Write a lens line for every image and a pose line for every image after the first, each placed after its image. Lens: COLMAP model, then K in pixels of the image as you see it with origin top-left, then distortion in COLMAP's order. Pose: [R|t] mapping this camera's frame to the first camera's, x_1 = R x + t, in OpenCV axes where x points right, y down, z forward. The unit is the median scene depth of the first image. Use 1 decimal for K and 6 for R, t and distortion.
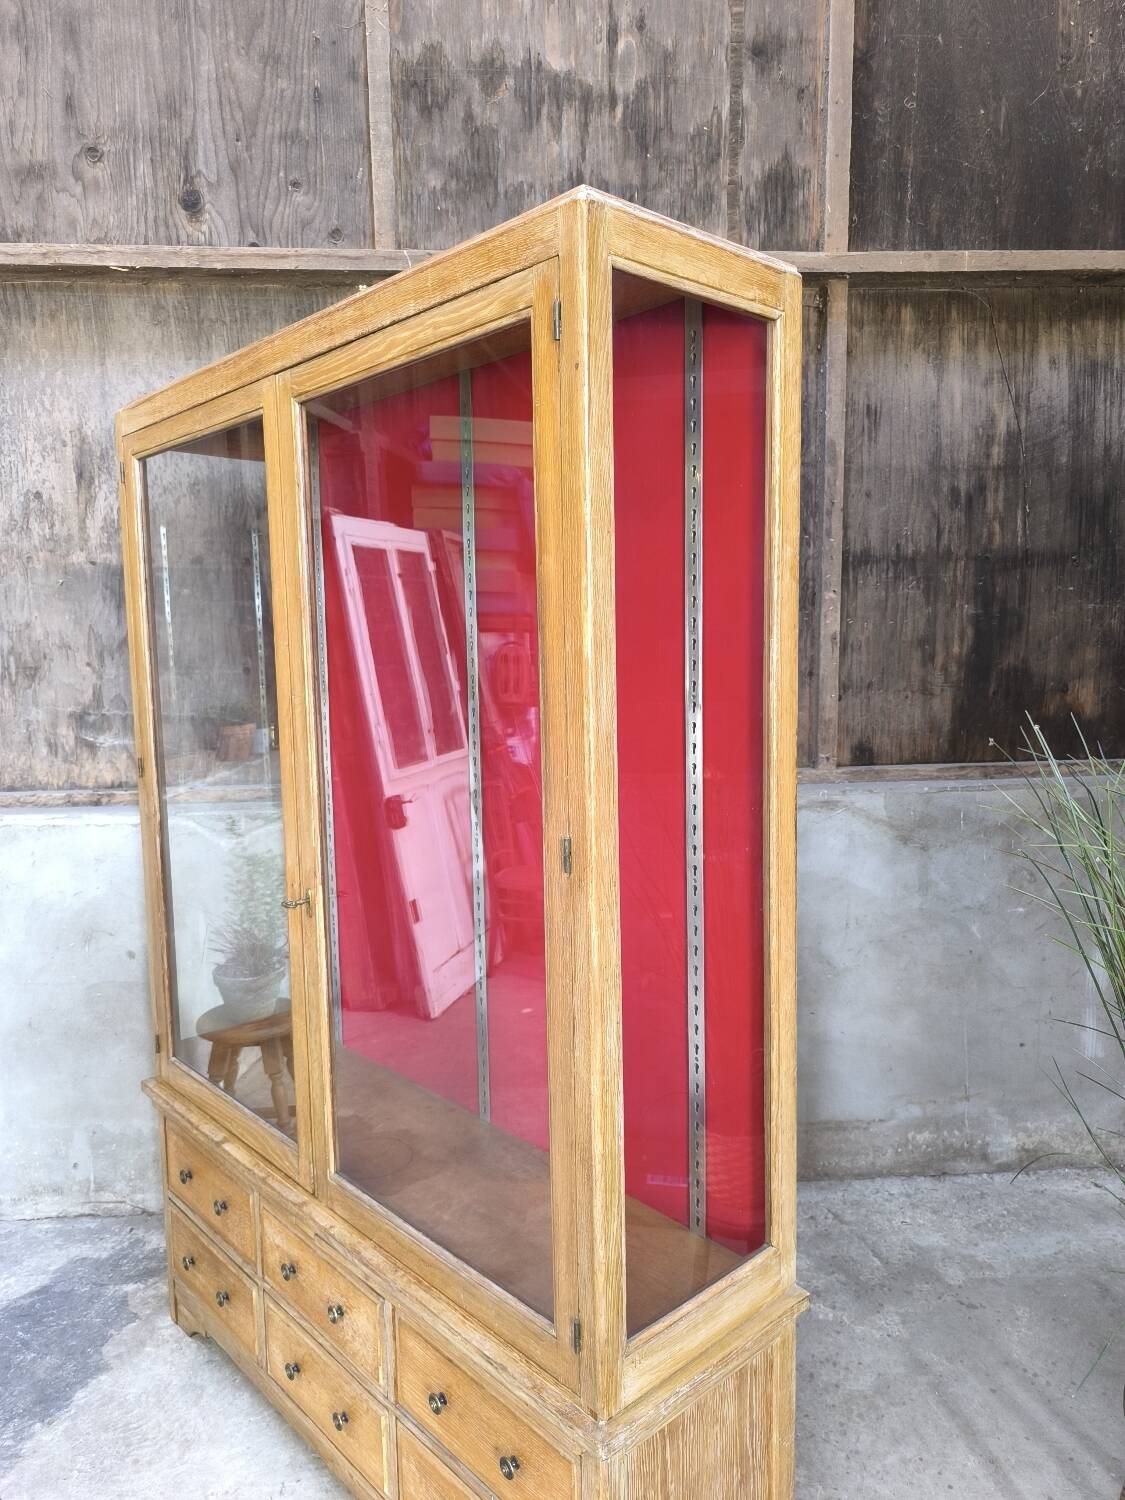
lens RADIAL K [[1033.8, 0, 567.9], [0, 1033.8, 759.0], [0, 0, 1]] dist [0.025916, -0.032334]
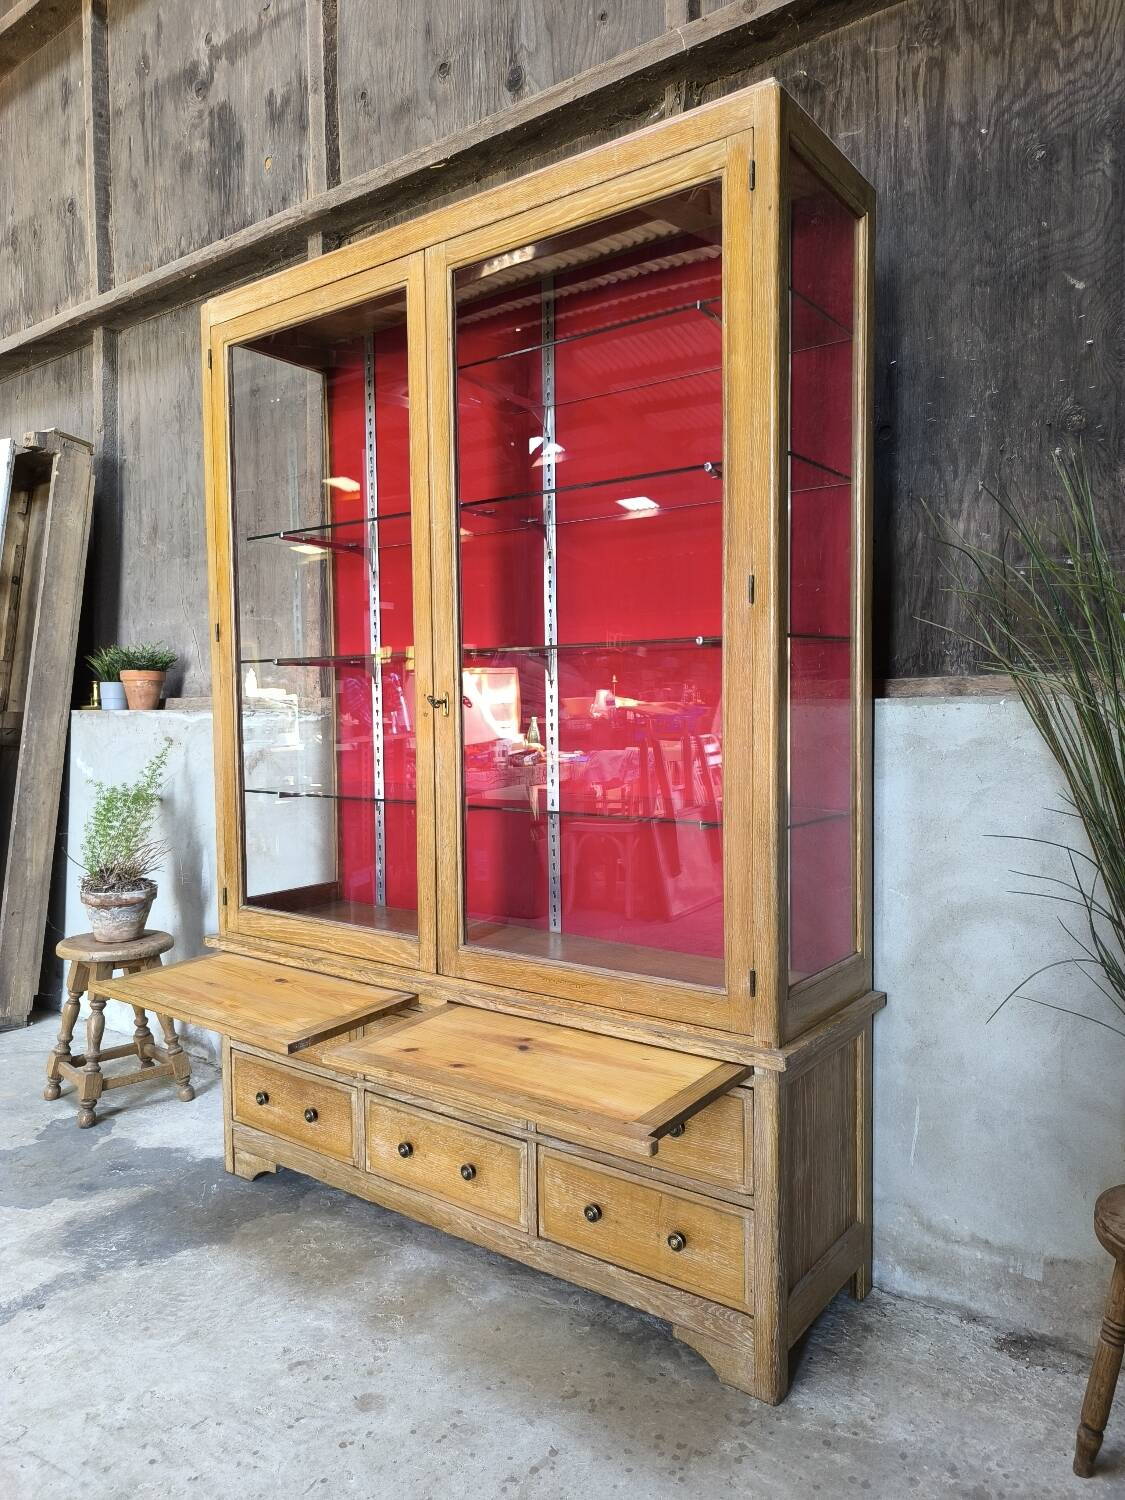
lens RADIAL K [[1033.8, 0, 560.0], [0, 1033.8, 755.8], [0, 0, 1]] dist [0.025916, -0.032334]
pose [[0.752206, 0.036696, -0.657905, 0.321770], [-0.074789, 0.996751, -0.029912, 0.111372], [0.654670, 0.071704, 0.752506, 0.346770]]
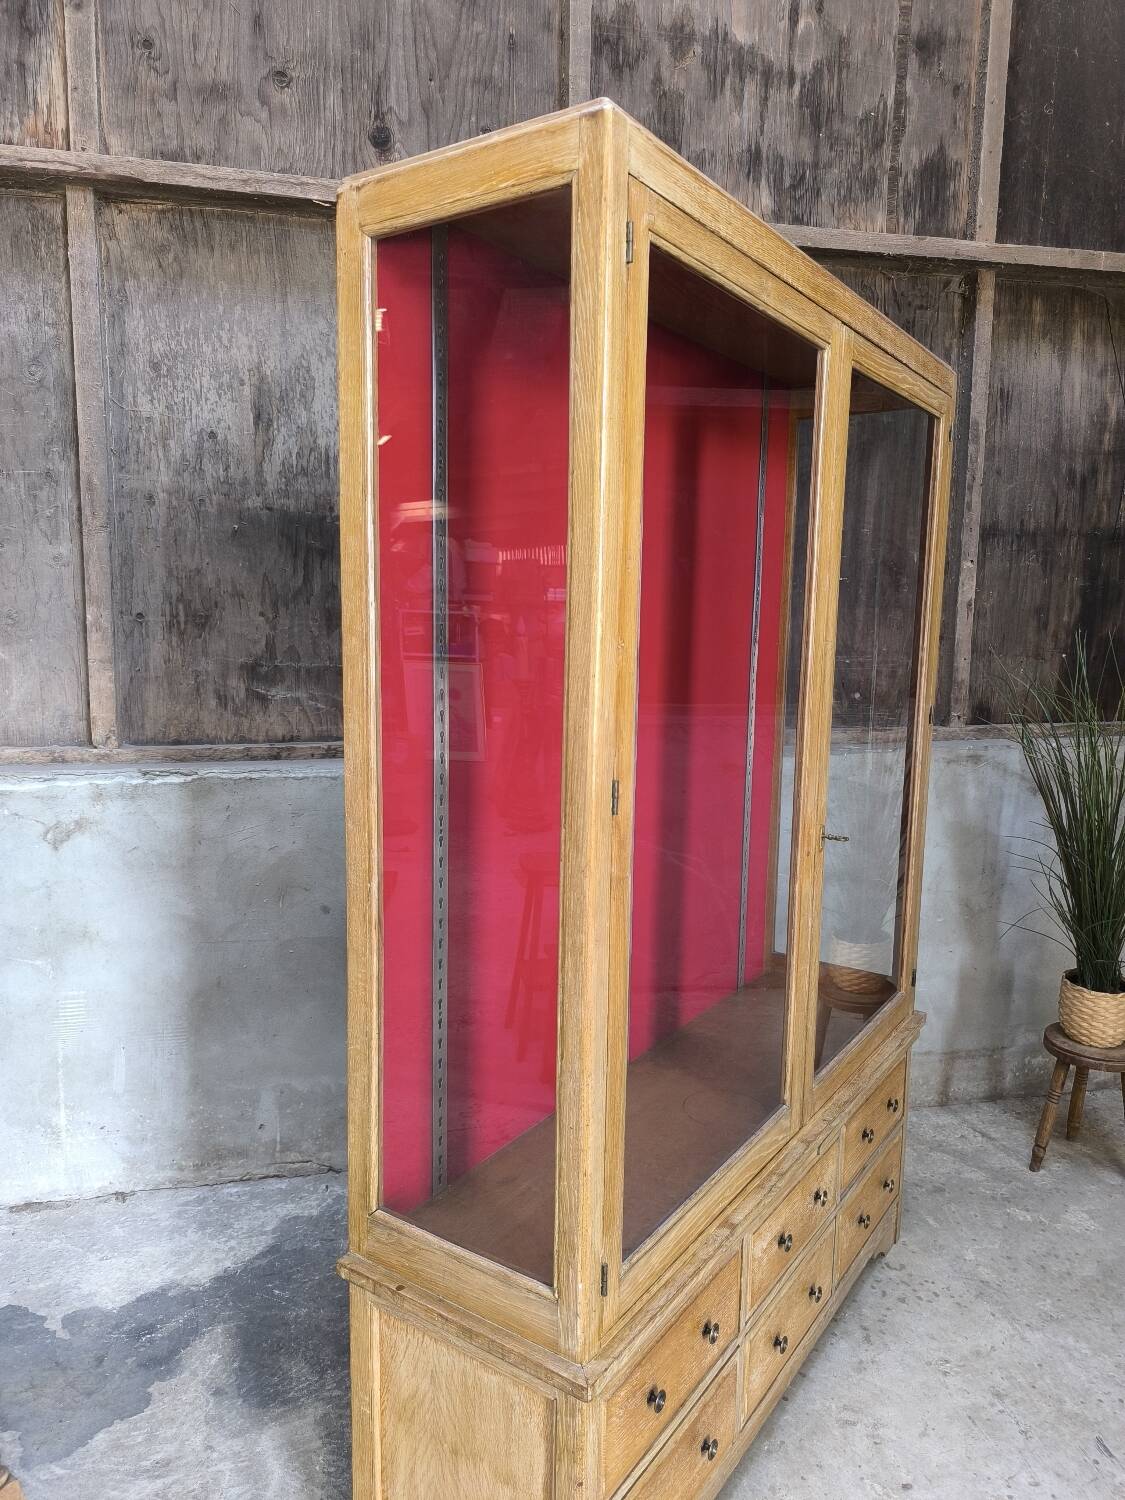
lens RADIAL K [[1033.8, 0, 564.5], [0, 1033.8, 758.2], [0, 0, 1]] dist [0.025916, -0.032334]
pose [[0.987686, 0.000842, 0.156446, -0.342217], [-0.004616, 0.999707, 0.023766, 0.019573], [-0.156380, -0.024195, 0.987401, -0.002153]]
